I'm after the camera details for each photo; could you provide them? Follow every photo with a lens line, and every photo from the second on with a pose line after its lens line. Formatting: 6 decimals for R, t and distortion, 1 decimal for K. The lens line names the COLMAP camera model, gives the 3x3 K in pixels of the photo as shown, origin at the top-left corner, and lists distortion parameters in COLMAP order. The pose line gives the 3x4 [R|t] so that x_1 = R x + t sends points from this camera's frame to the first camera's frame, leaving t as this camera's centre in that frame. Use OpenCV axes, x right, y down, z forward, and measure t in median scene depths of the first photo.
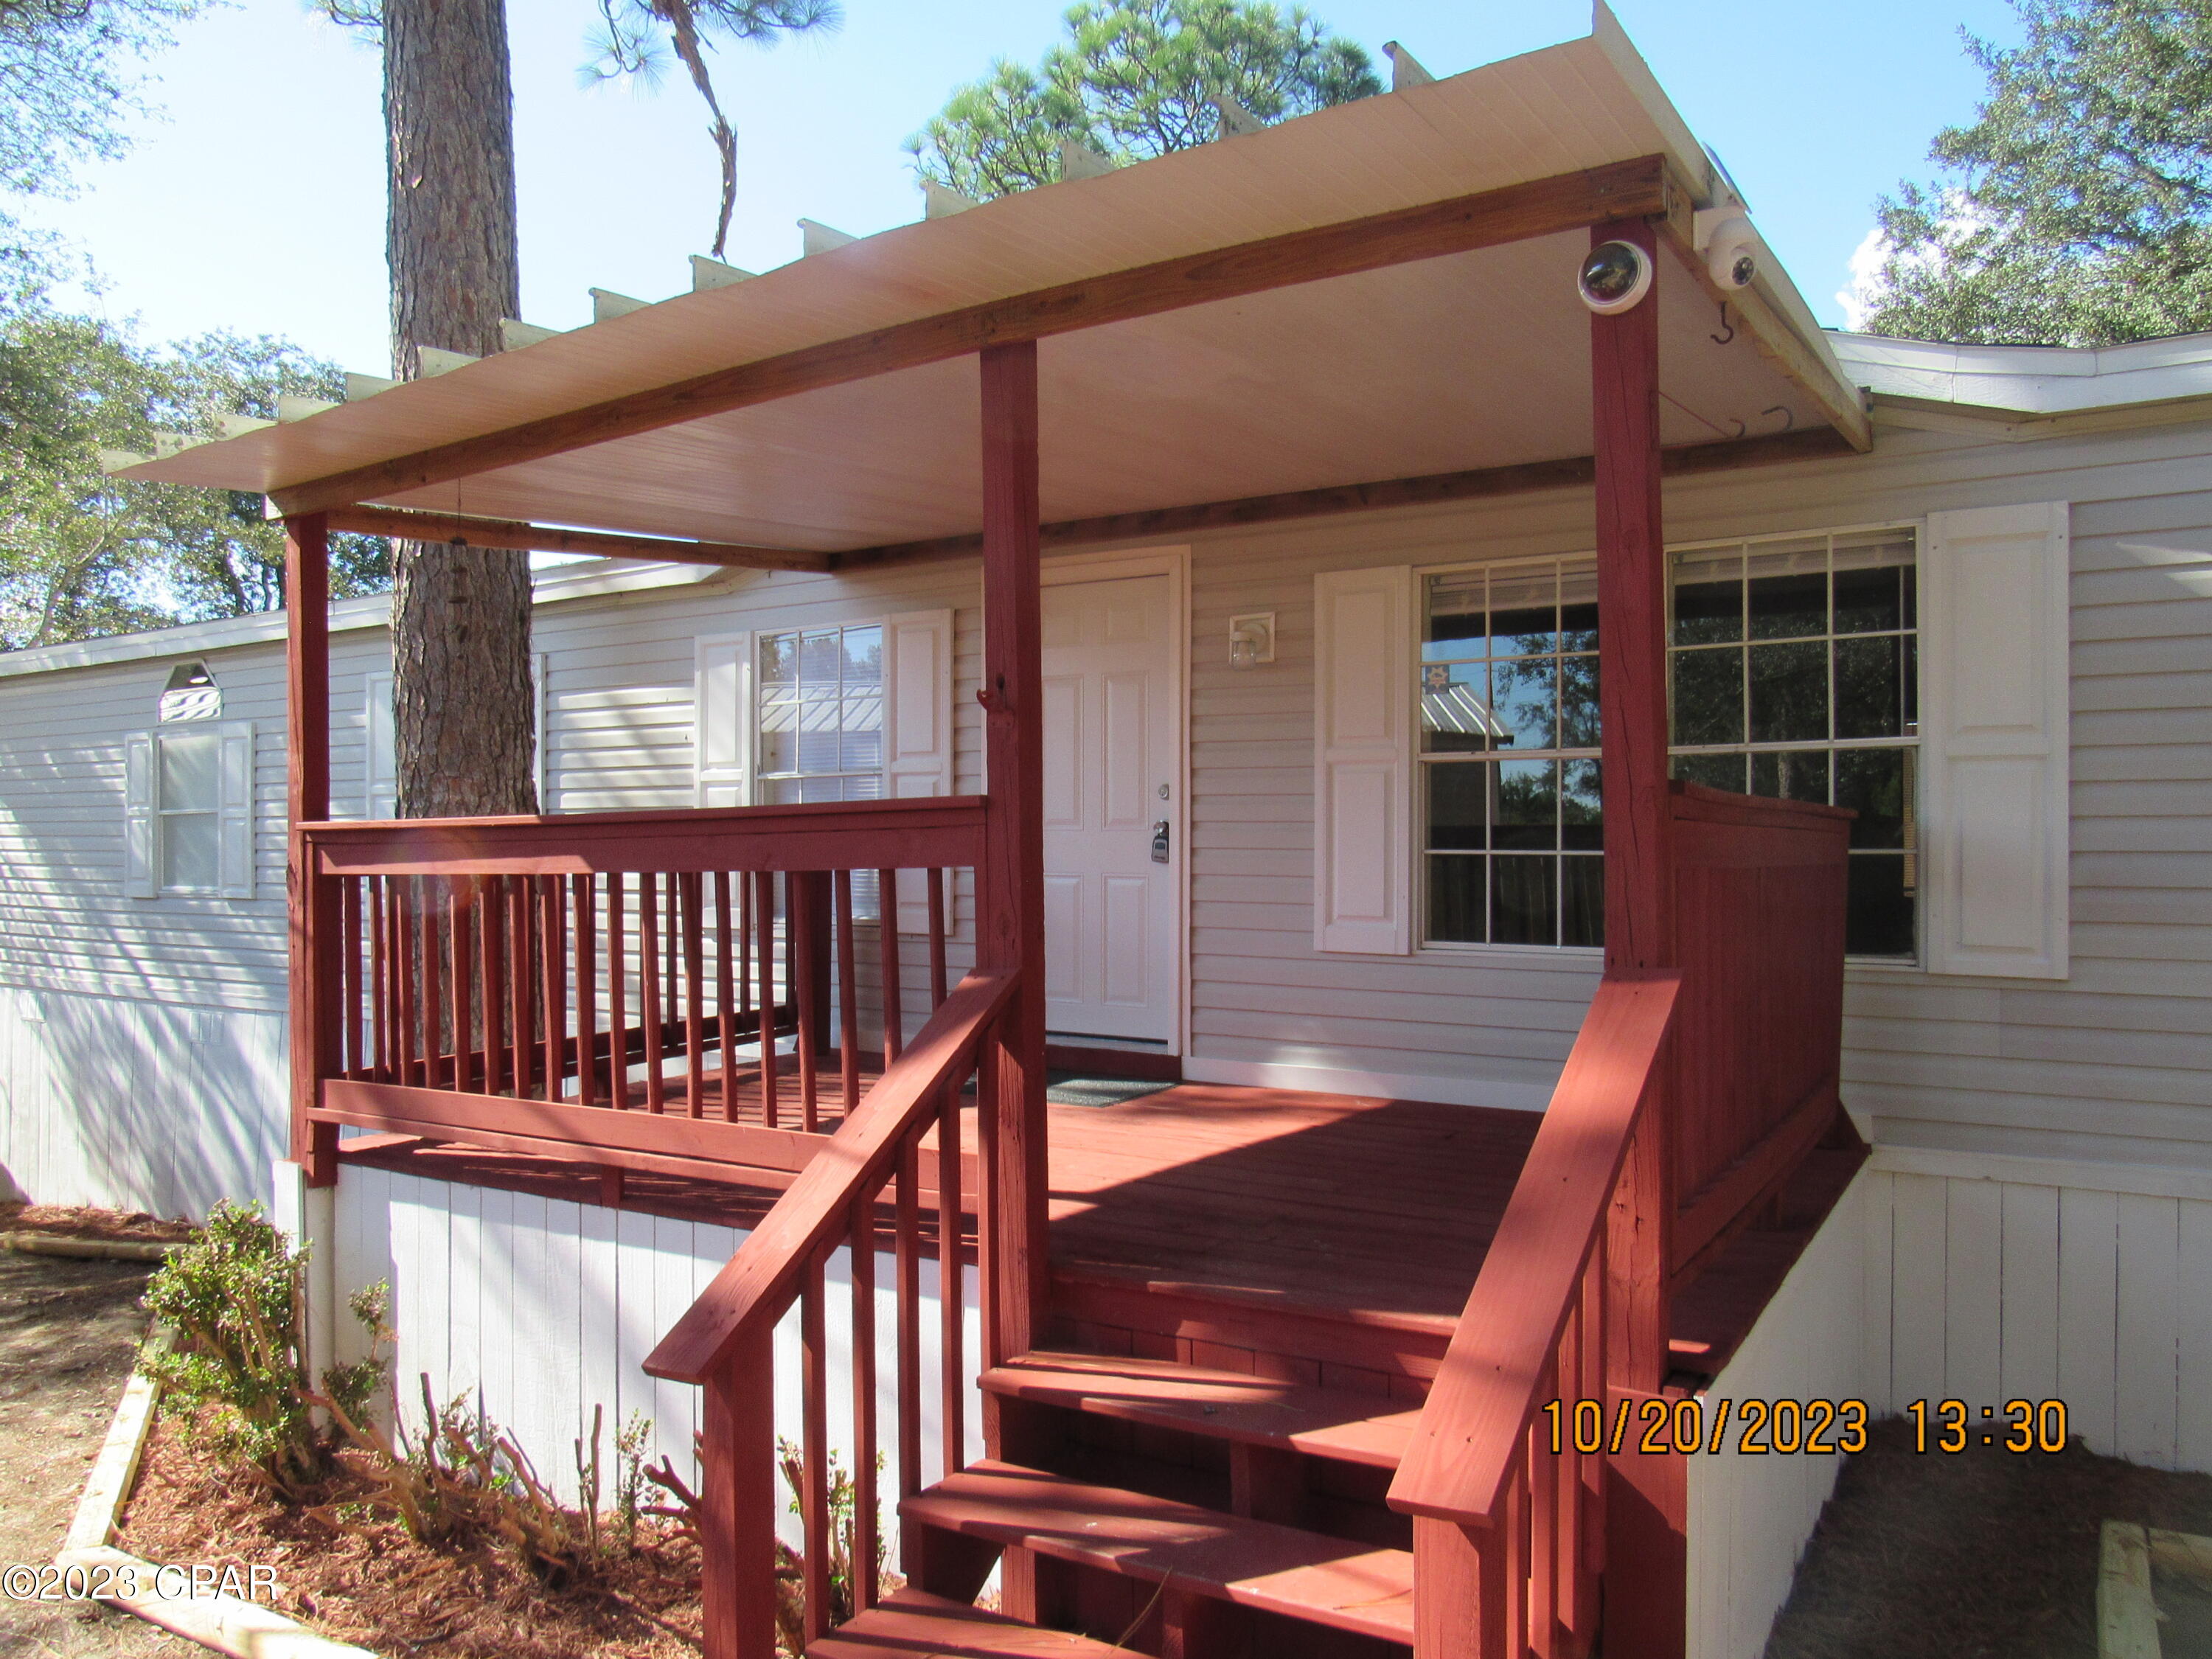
lens RADIAL K [[1584.3, 0, 1101.7], [0, 1584.3, 843.2], [0, 0, 1]] dist [-0.019320, 0.002531]
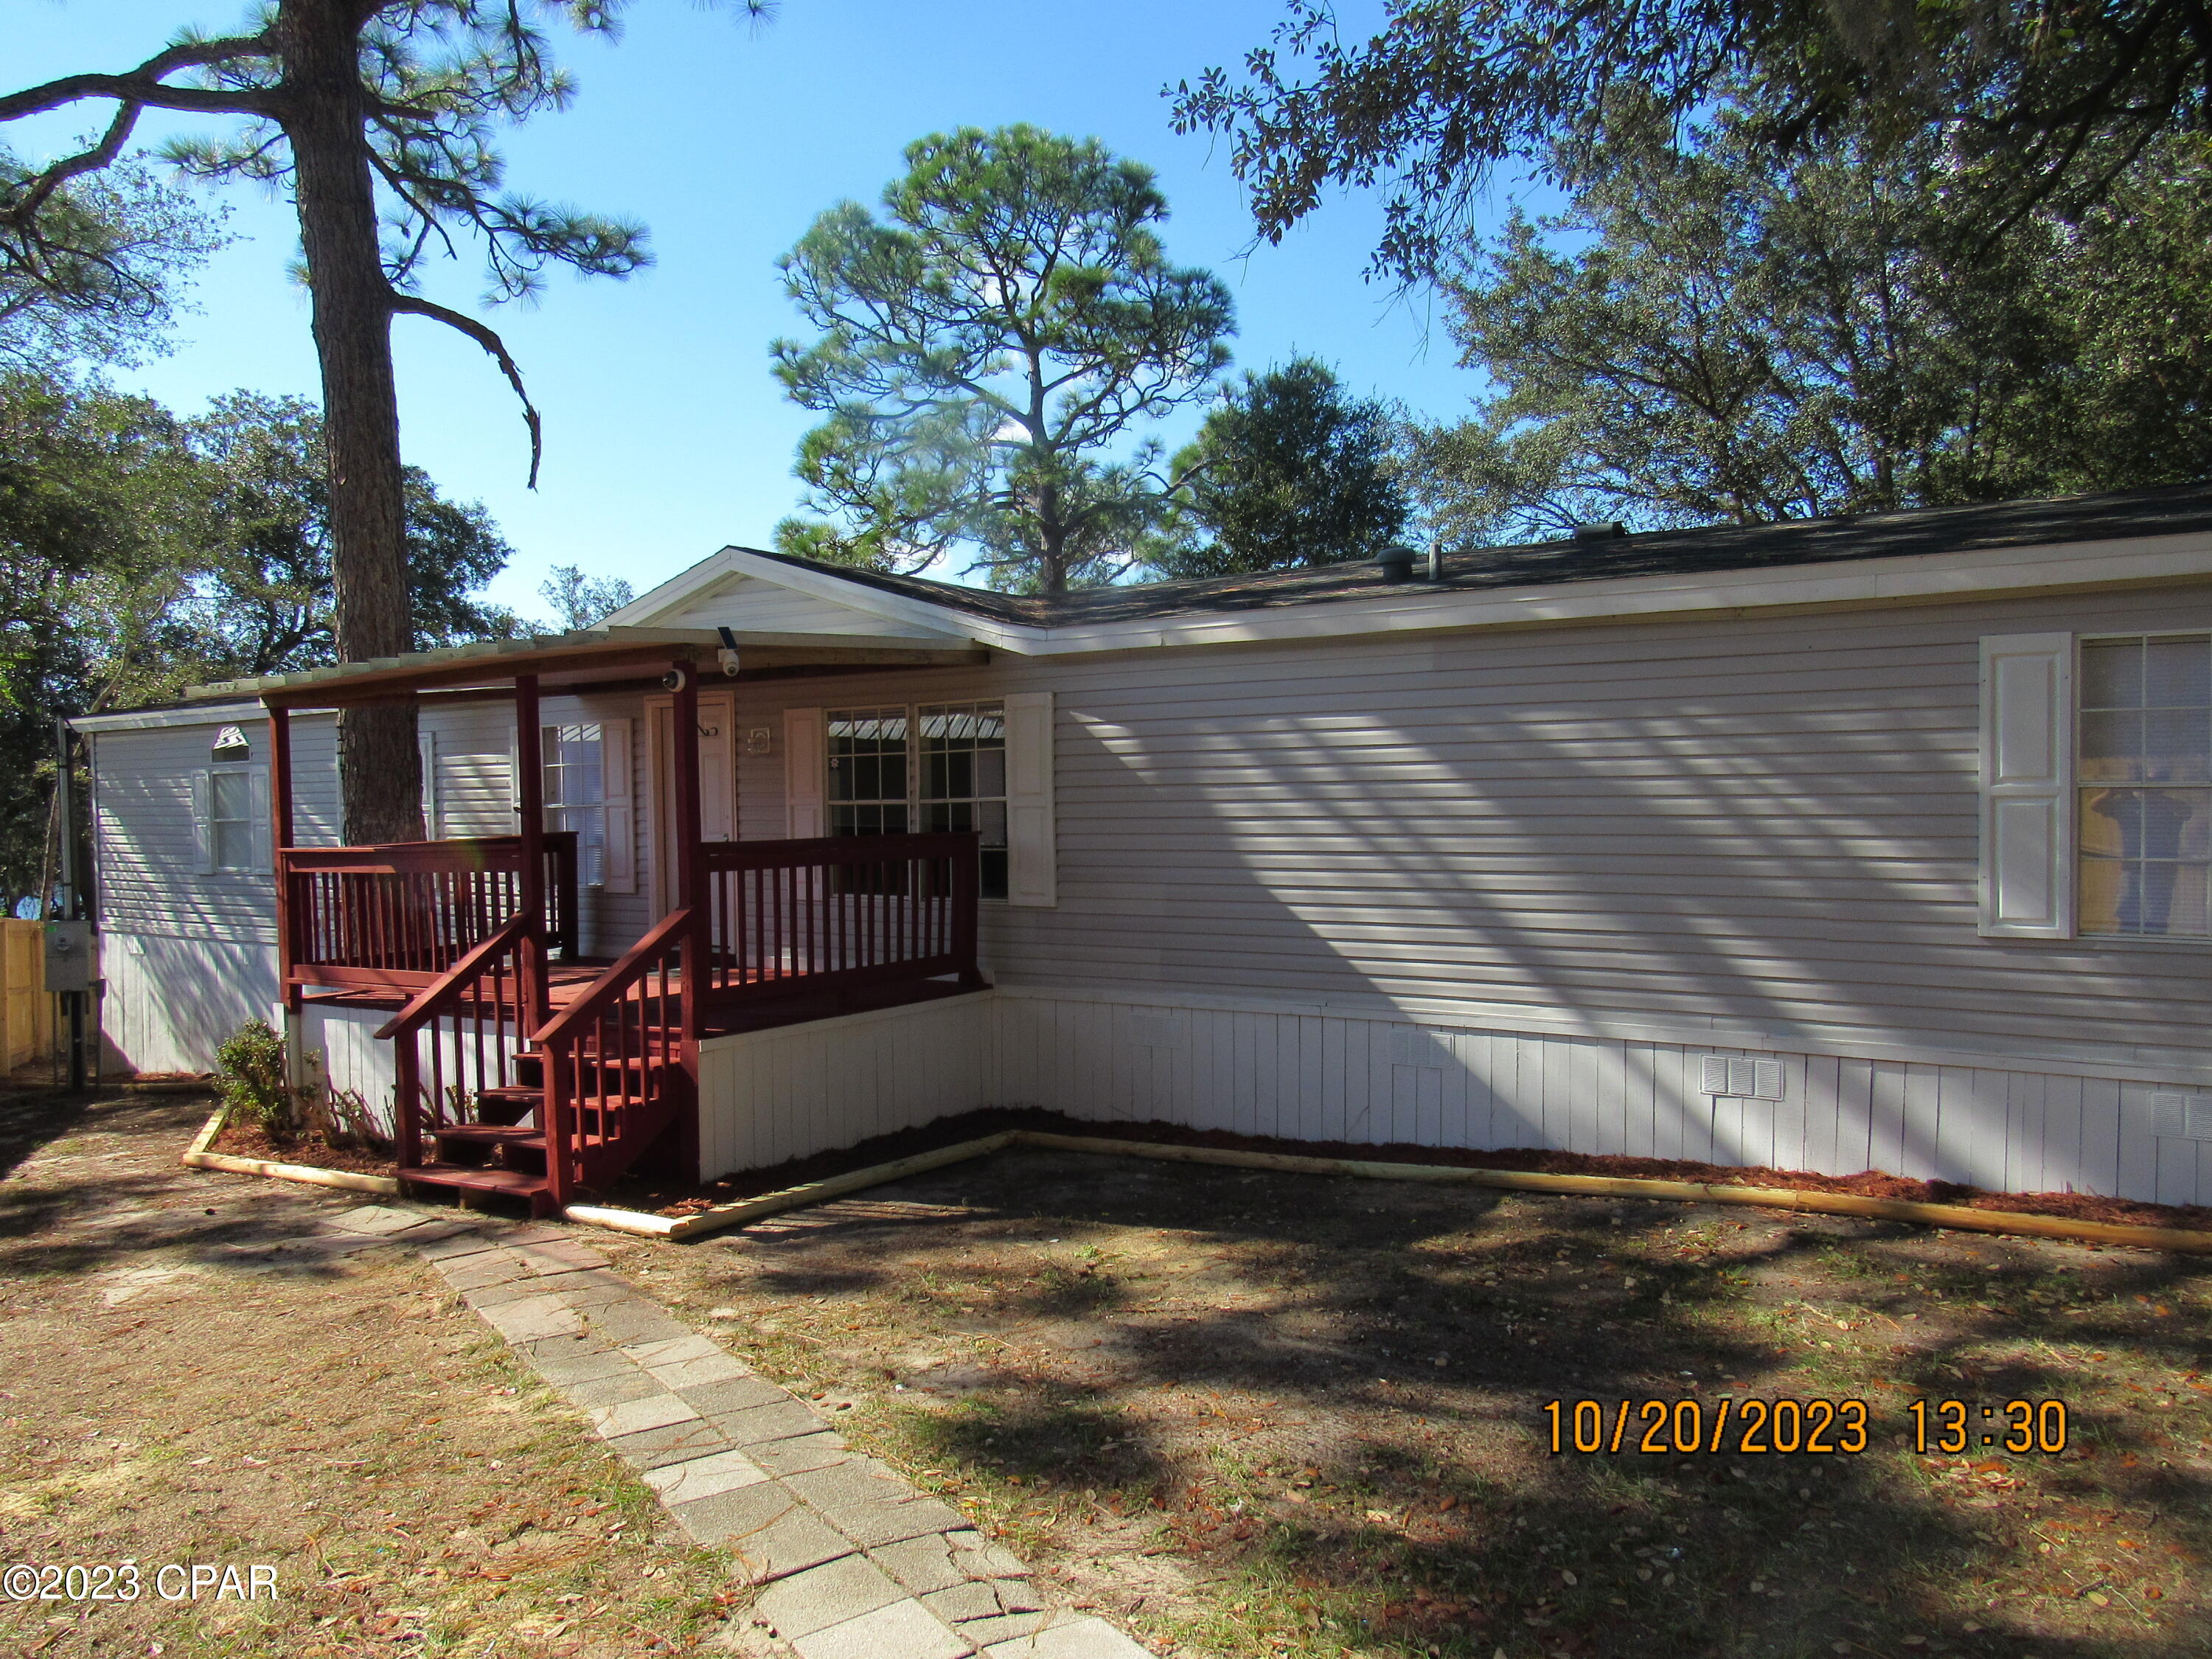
lens RADIAL K [[1584.3, 0, 1110.7], [0, 1584.3, 833.4], [0, 0, 1]] dist [-0.019320, 0.002531]
pose [[0.999607, -0.017216, -0.022144, 0.348013], [0.017873, 0.999396, 0.029787, -0.039304], [0.021618, -0.030171, 0.999311, -0.582049]]
